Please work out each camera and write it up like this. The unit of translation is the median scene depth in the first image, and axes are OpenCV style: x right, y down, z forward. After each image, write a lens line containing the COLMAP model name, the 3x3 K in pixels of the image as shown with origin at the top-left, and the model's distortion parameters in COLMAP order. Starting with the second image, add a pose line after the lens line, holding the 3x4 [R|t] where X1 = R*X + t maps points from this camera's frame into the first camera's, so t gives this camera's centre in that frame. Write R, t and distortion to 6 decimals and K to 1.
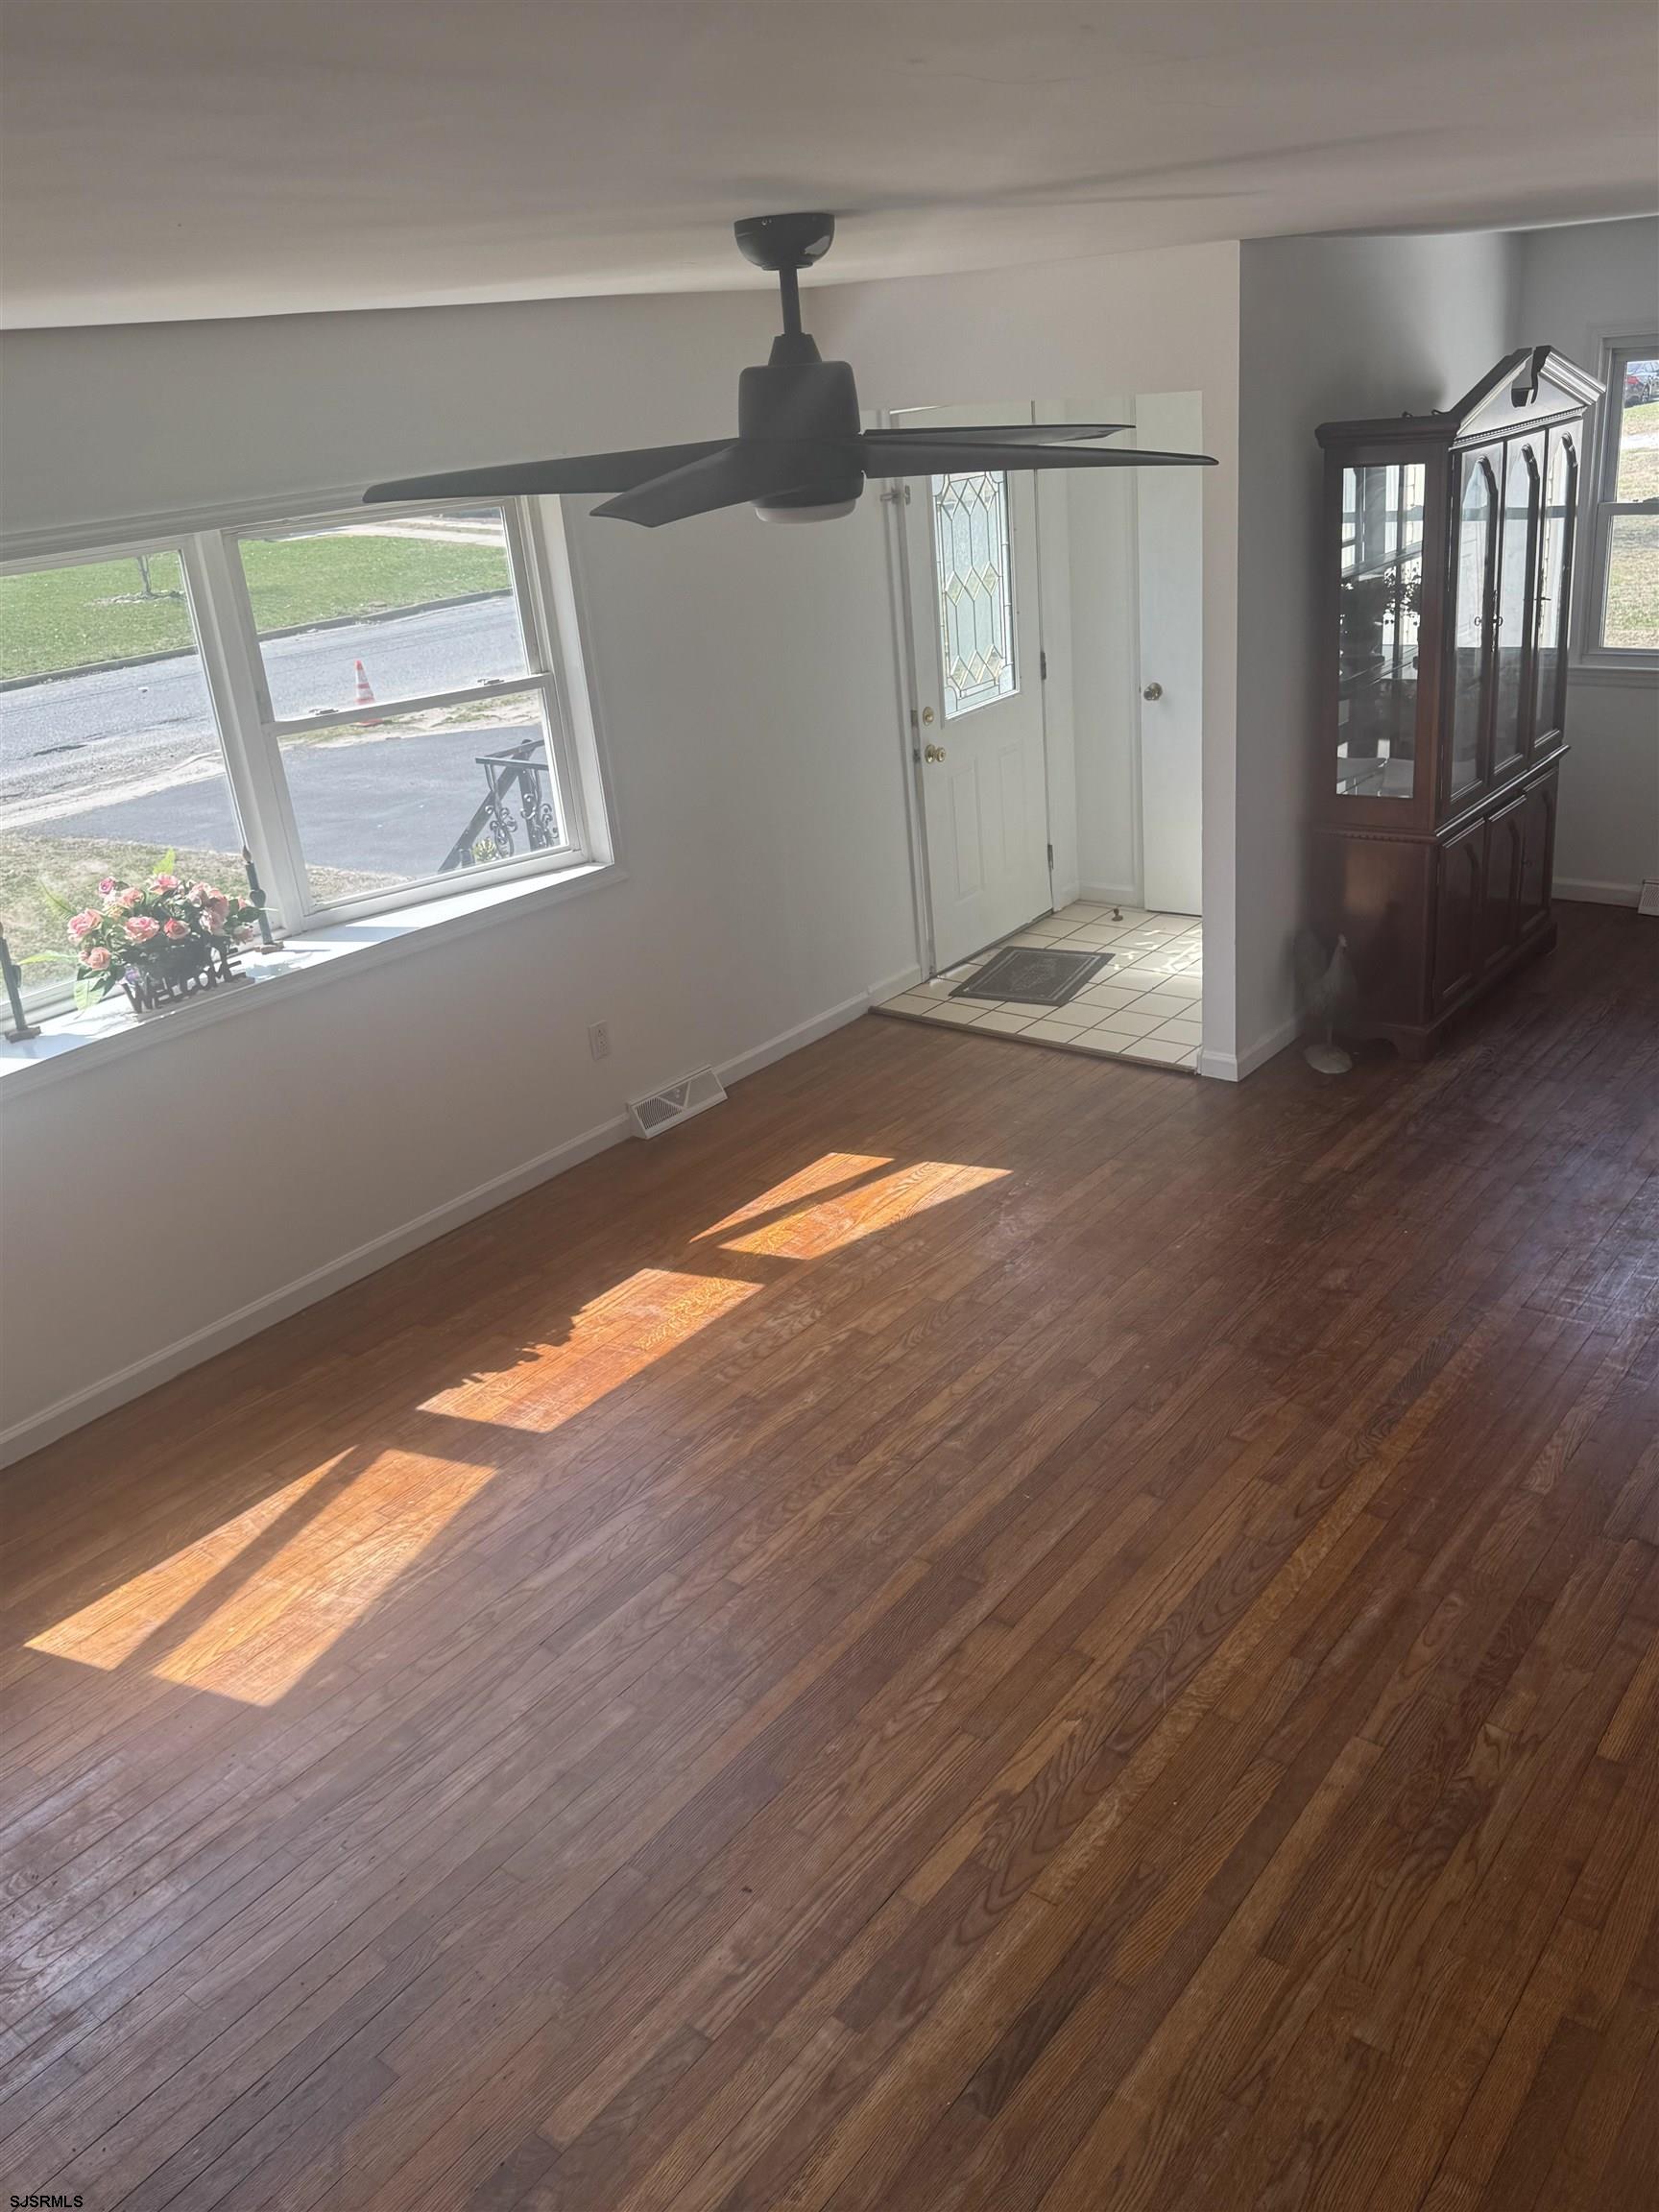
lens RADIAL K [[1739.4, 0, 832.7], [0, 1739.4, 1119.0], [0, 0, 1]] dist [0.082565, -0.152454]
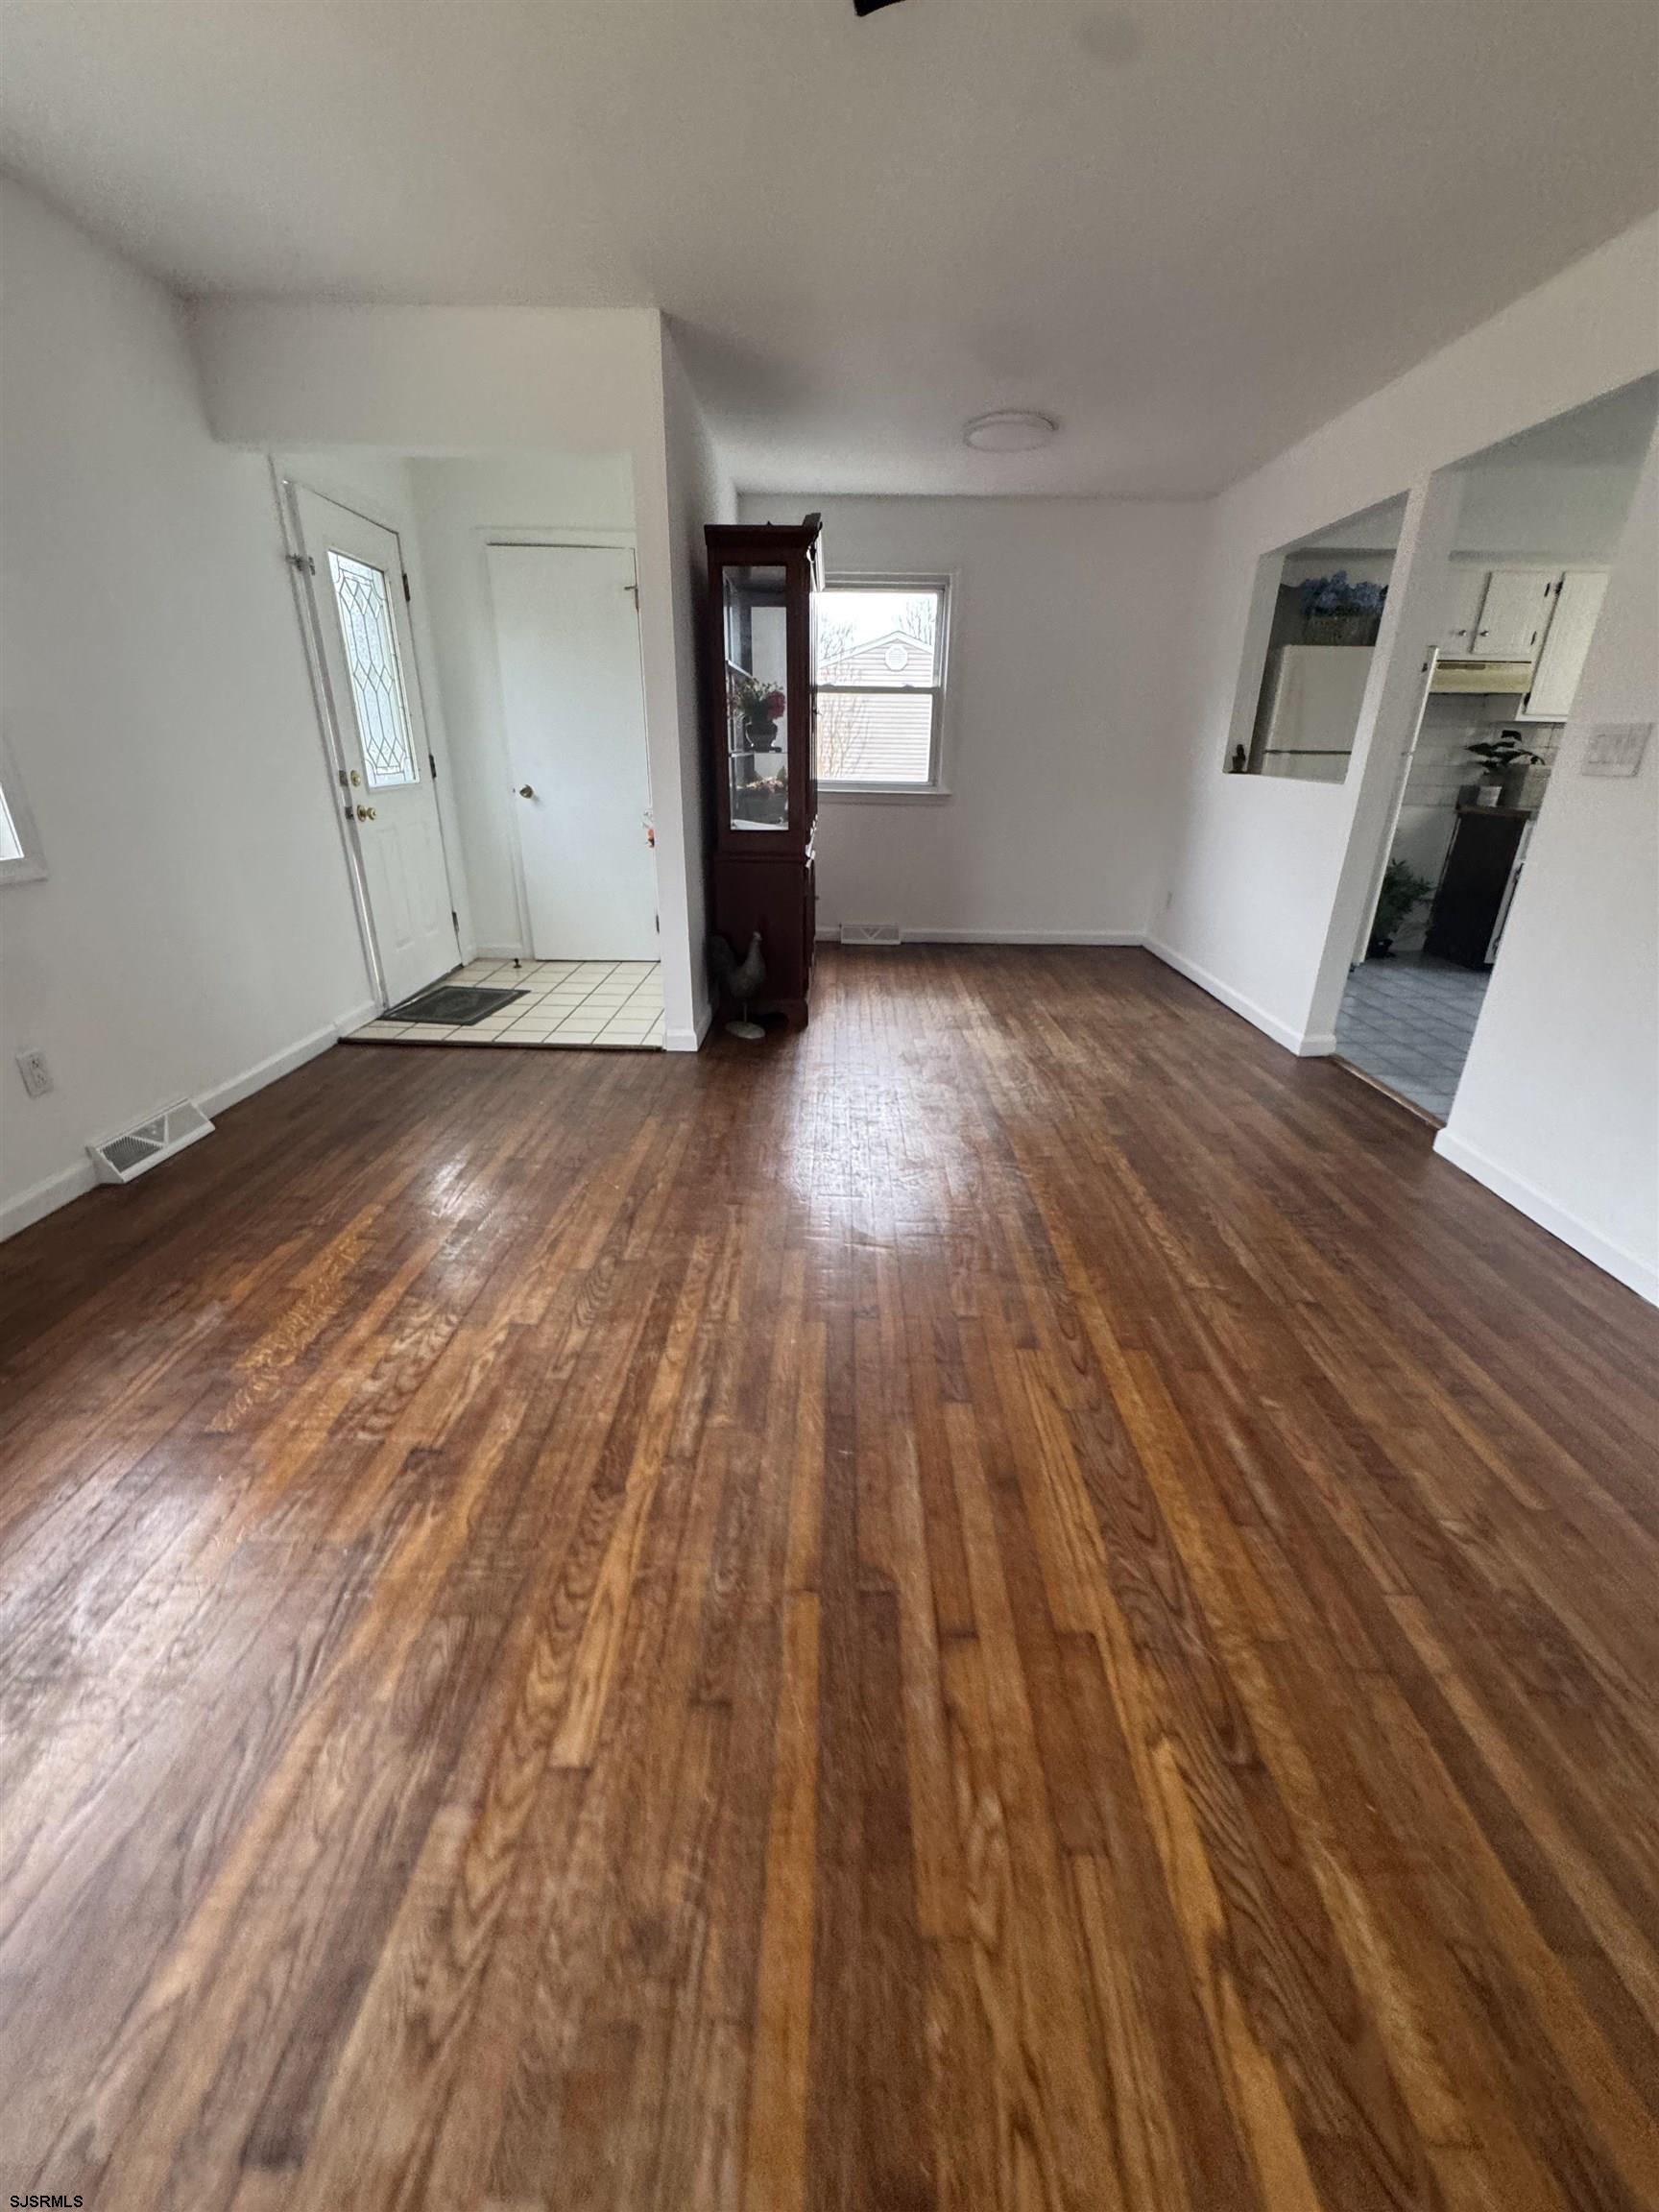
lens RADIAL K [[877.7, 0, 838.4], [0, 877.7, 1110.4], [0, 0, 1]] dist [-0.007730, 0.003686]
pose [[0.780082, -0.142442, 0.609247, -0.116128], [0.163757, 0.986279, 0.020917, 0.032983], [-0.603867, 0.083451, 0.792705, 0.556775]]
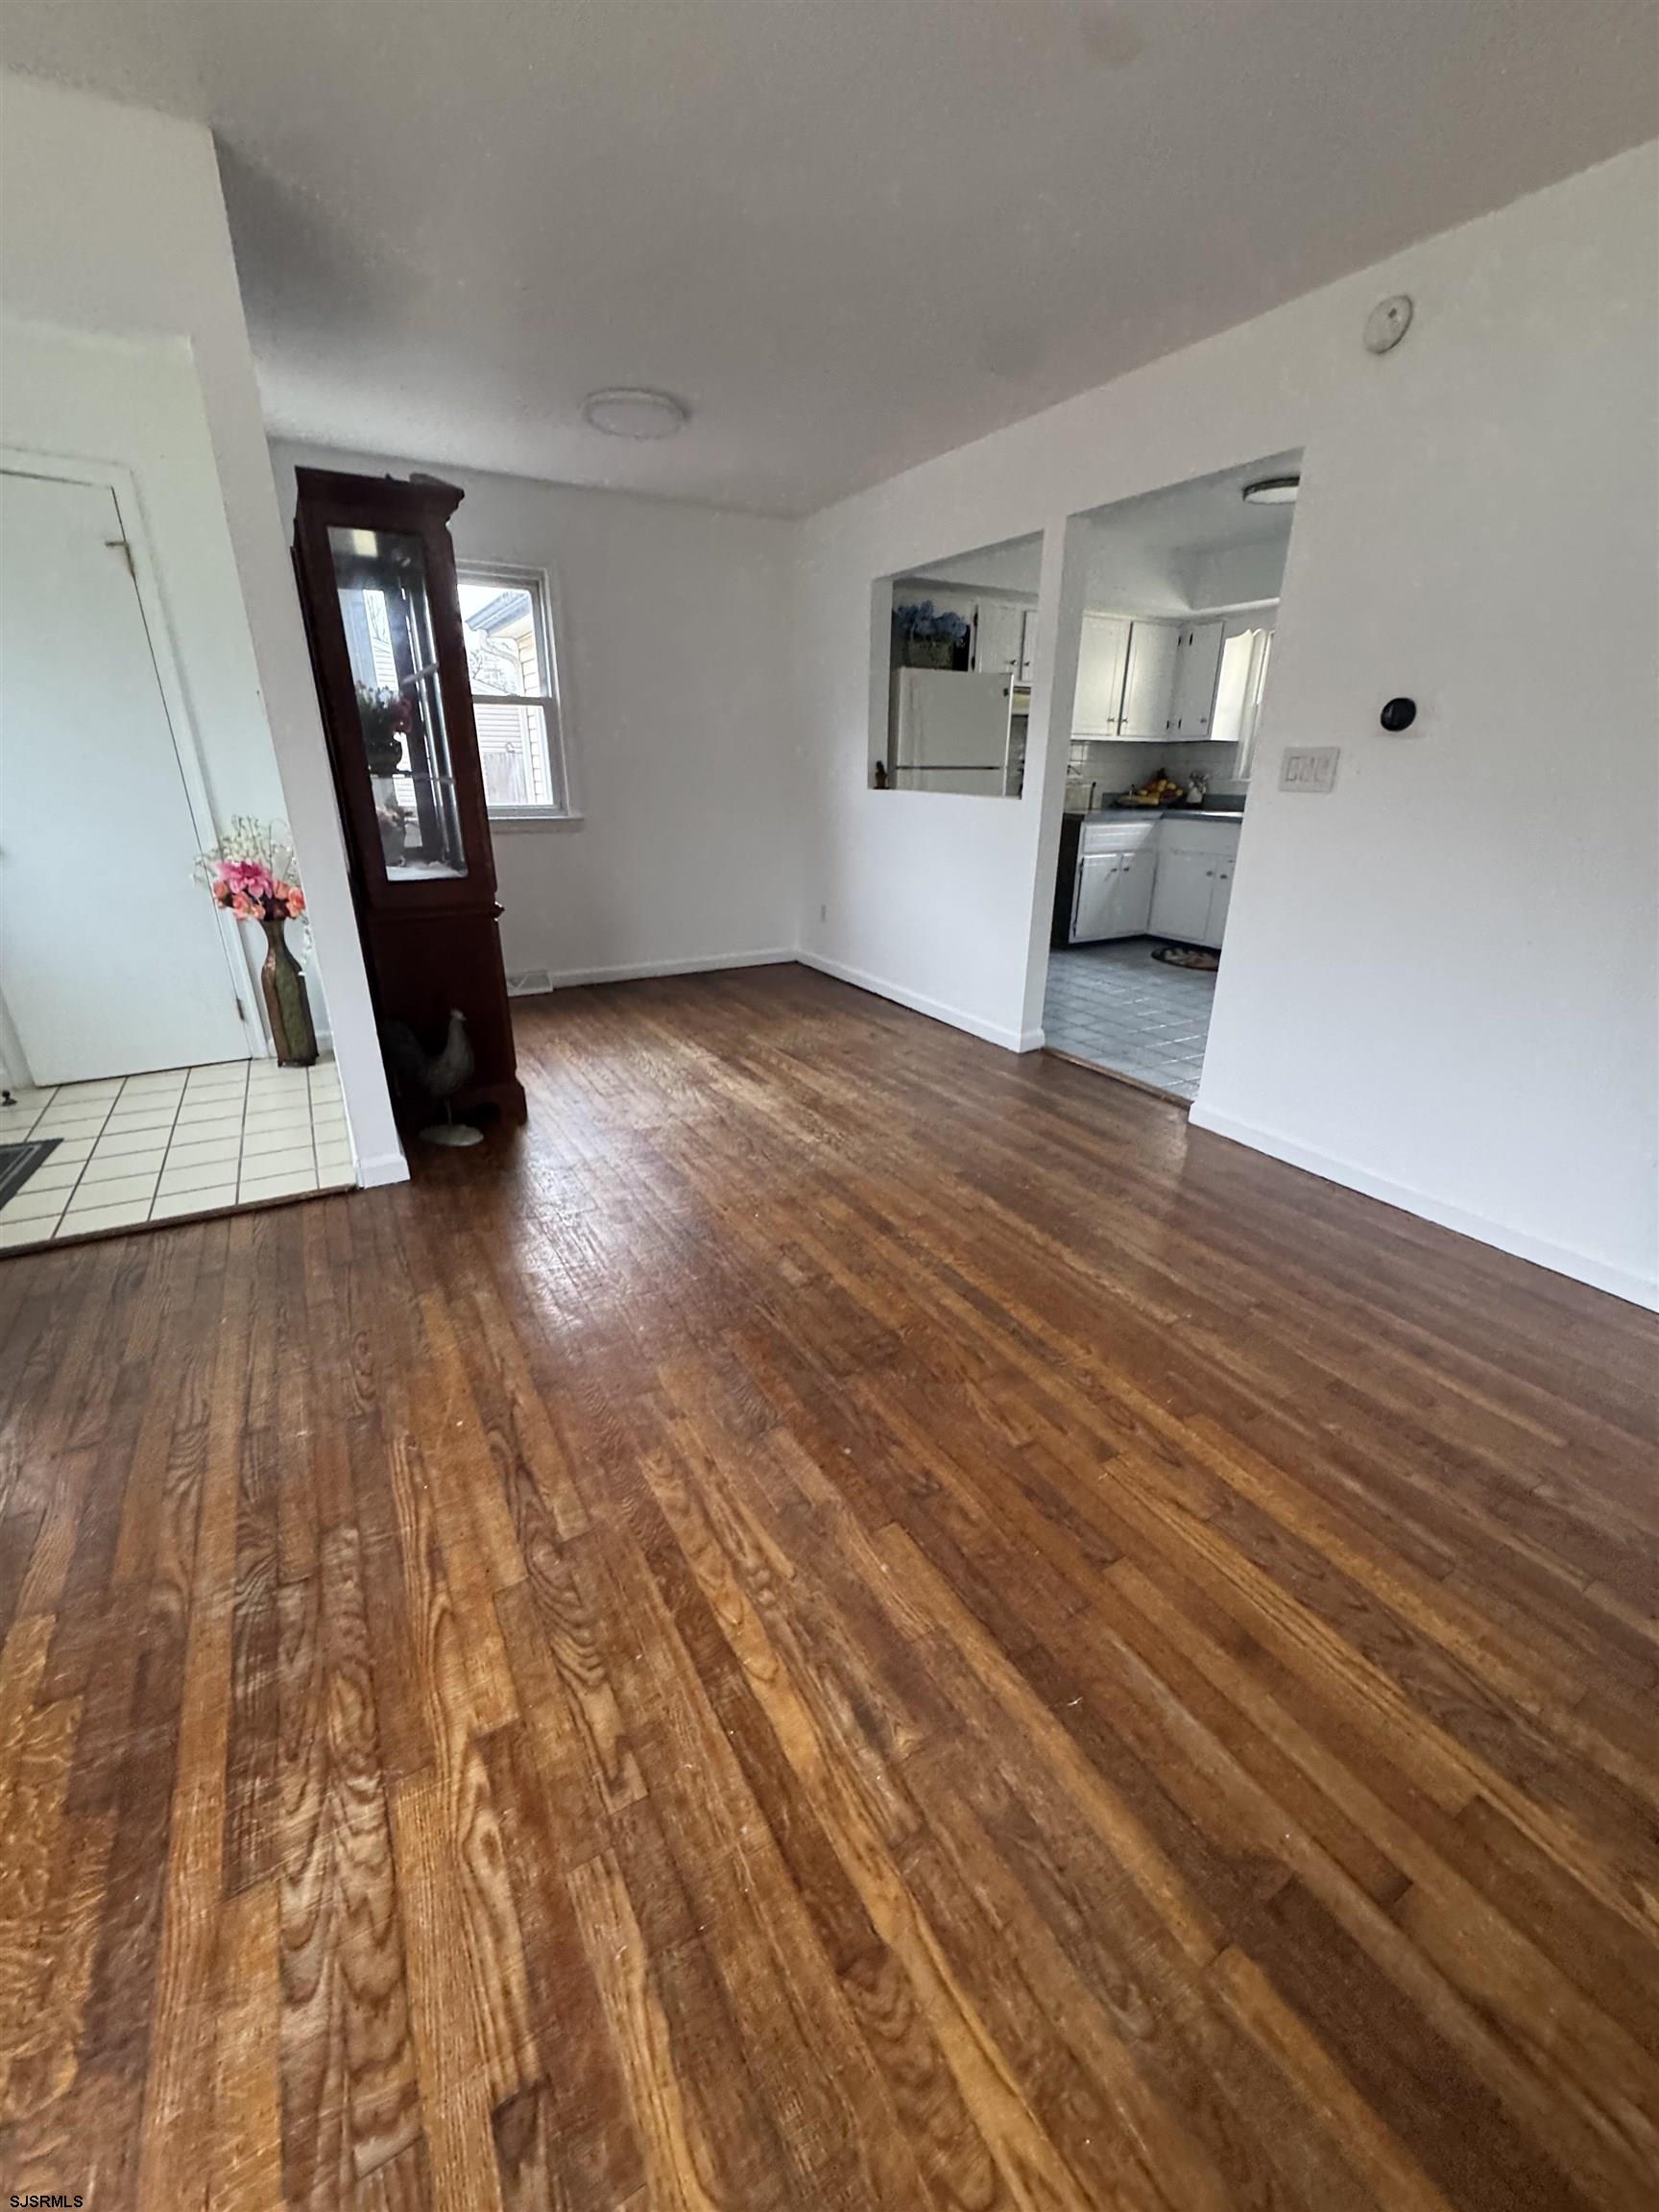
lens RADIAL K [[873.2, 0, 820.6], [0, 873.2, 1110.7], [0, 0, 1]] dist [-0.006277, 0.000540]
pose [[0.358538, -0.255999, 0.897728, -0.142920], [0.326716, 0.935255, 0.136215, -0.063175], [-0.874475, 0.244464, 0.418963, 0.773440]]
